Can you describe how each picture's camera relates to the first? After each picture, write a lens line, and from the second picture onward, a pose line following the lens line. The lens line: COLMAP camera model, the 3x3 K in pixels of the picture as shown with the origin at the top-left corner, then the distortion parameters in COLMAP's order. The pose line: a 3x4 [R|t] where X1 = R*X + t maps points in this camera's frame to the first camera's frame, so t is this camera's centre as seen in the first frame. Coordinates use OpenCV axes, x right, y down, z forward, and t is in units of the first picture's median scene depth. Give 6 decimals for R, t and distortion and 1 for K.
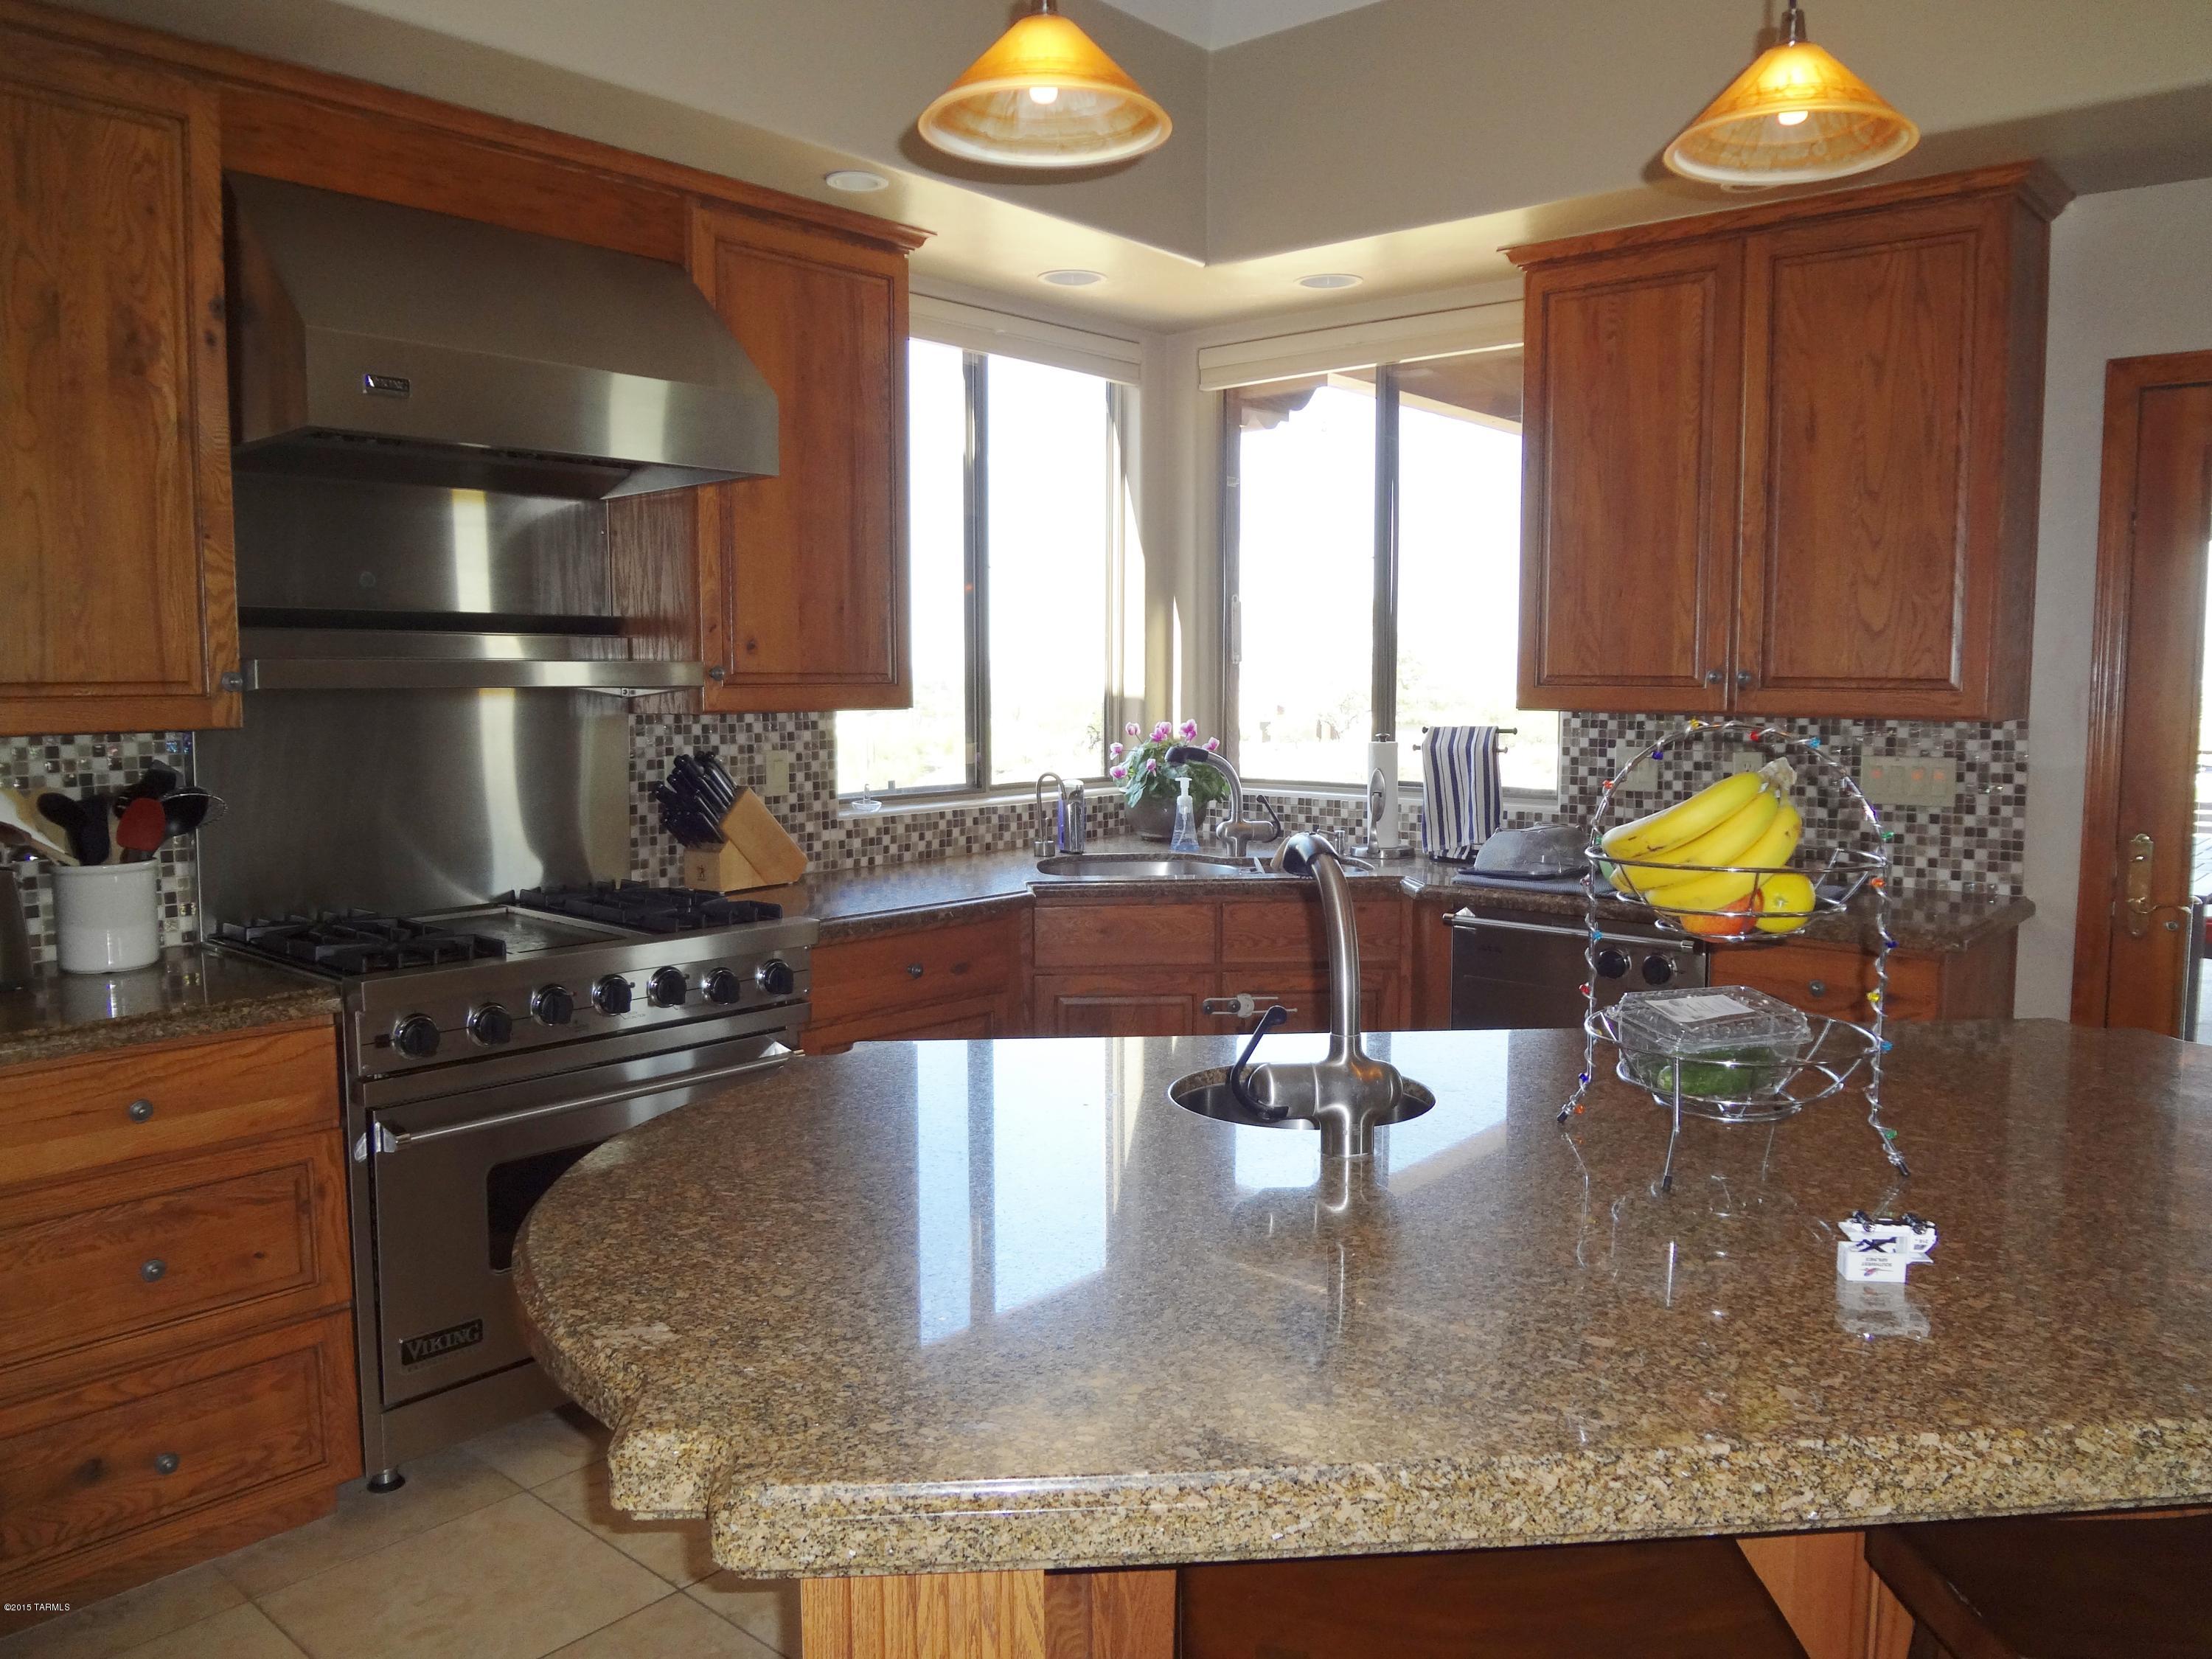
lens RADIAL K [[1657.2, 0, 1113.3], [0, 1657.2, 832.3], [0, 0, 1]] dist [-0.039681, 0.011529]
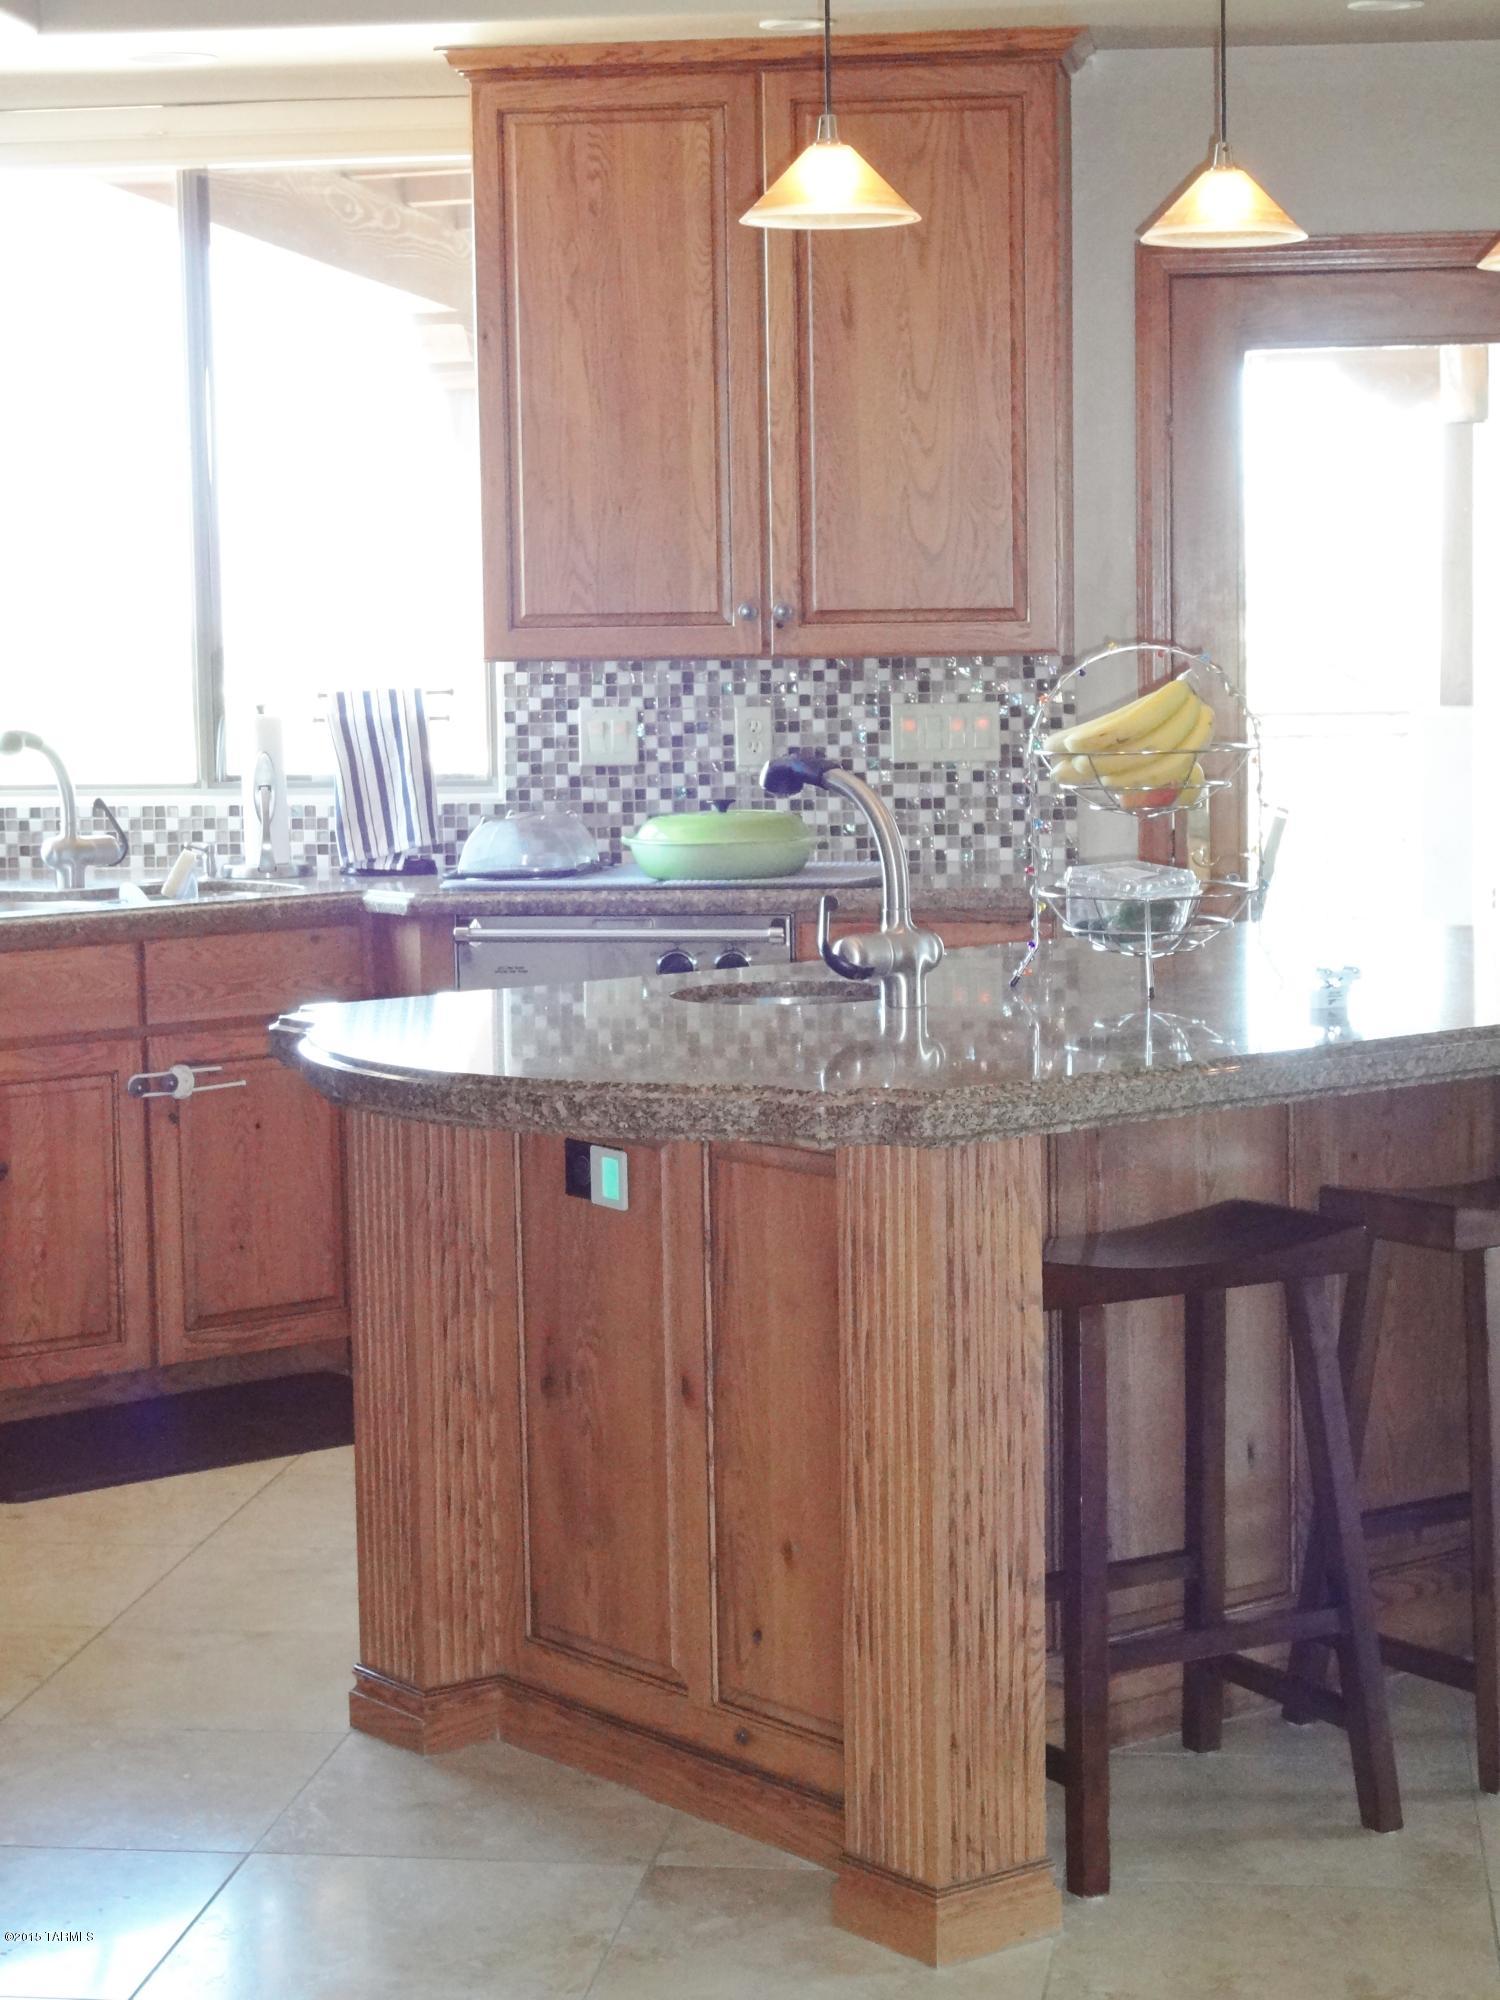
lens RADIAL K [[3867.3, 0, 749.3], [0, 3867.3, 1001.5], [0, 0, 1]] dist [0.090227, 0.000000]
pose [[0.841119, -0.072822, 0.535925, -0.643299], [0.071116, 0.997182, 0.023883, 0.049482], [-0.536154, 0.018025, 0.843928, -0.581915]]
